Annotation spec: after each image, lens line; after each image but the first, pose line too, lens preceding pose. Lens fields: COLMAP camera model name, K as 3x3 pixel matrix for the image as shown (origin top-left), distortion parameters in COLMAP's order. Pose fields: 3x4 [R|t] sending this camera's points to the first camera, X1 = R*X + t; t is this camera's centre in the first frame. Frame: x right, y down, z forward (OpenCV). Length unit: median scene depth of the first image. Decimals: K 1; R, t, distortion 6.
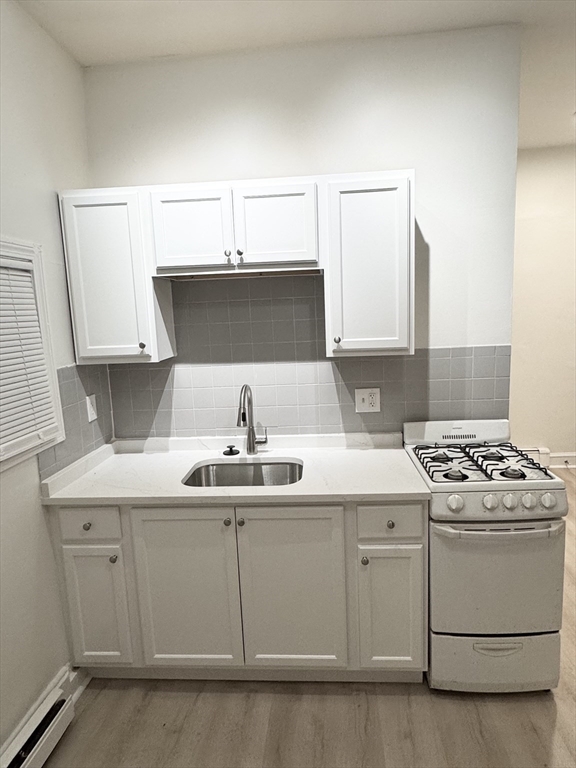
lens RADIAL K [[477.7, 0, 289.3], [0, 477.7, 381.8], [0, 0, 1]] dist [-0.014422, 0.003708]
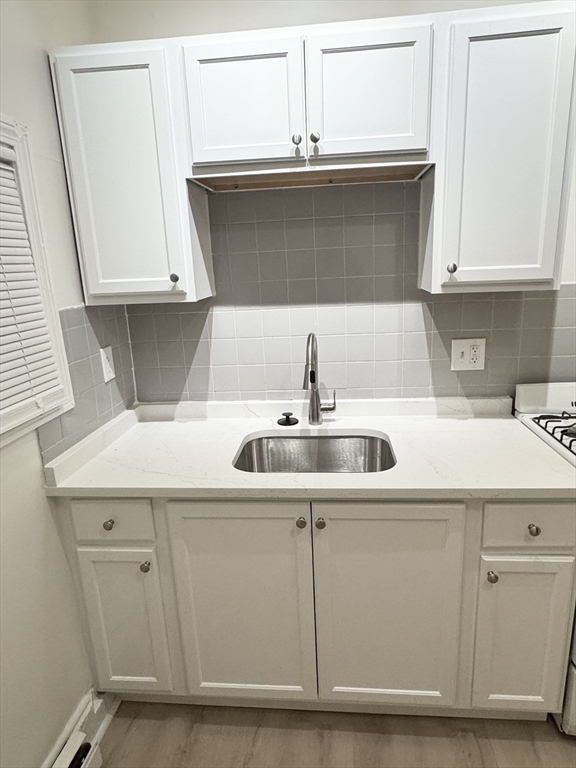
lens RADIAL K [[477.7, 0, 285.6], [0, 477.7, 386.6], [0, 0, 1]] dist [-0.014422, 0.003708]
pose [[0.999603, 0.003844, -0.027912, -0.123685], [-0.000869, 0.994385, 0.105817, 0.011550], [0.028162, -0.105750, 0.993994, 0.280012]]
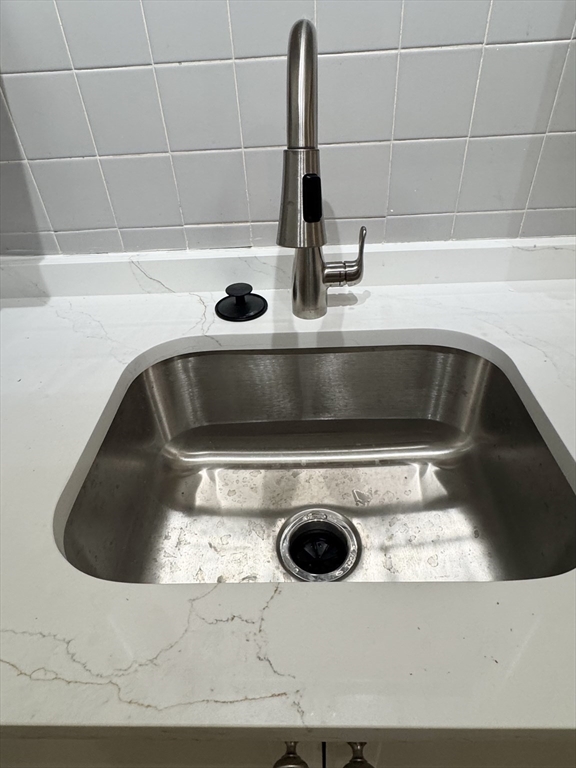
lens RADIAL K [[477.7, 0, 290.6], [0, 477.7, 377.2], [0, 0, 1]] dist [-0.014422, 0.003708]
pose [[0.998928, -0.032841, 0.032624, -0.120353], [0.013116, 0.876679, 0.480897, 0.045523], [-0.044393, -0.479953, 0.876170, 0.835553]]
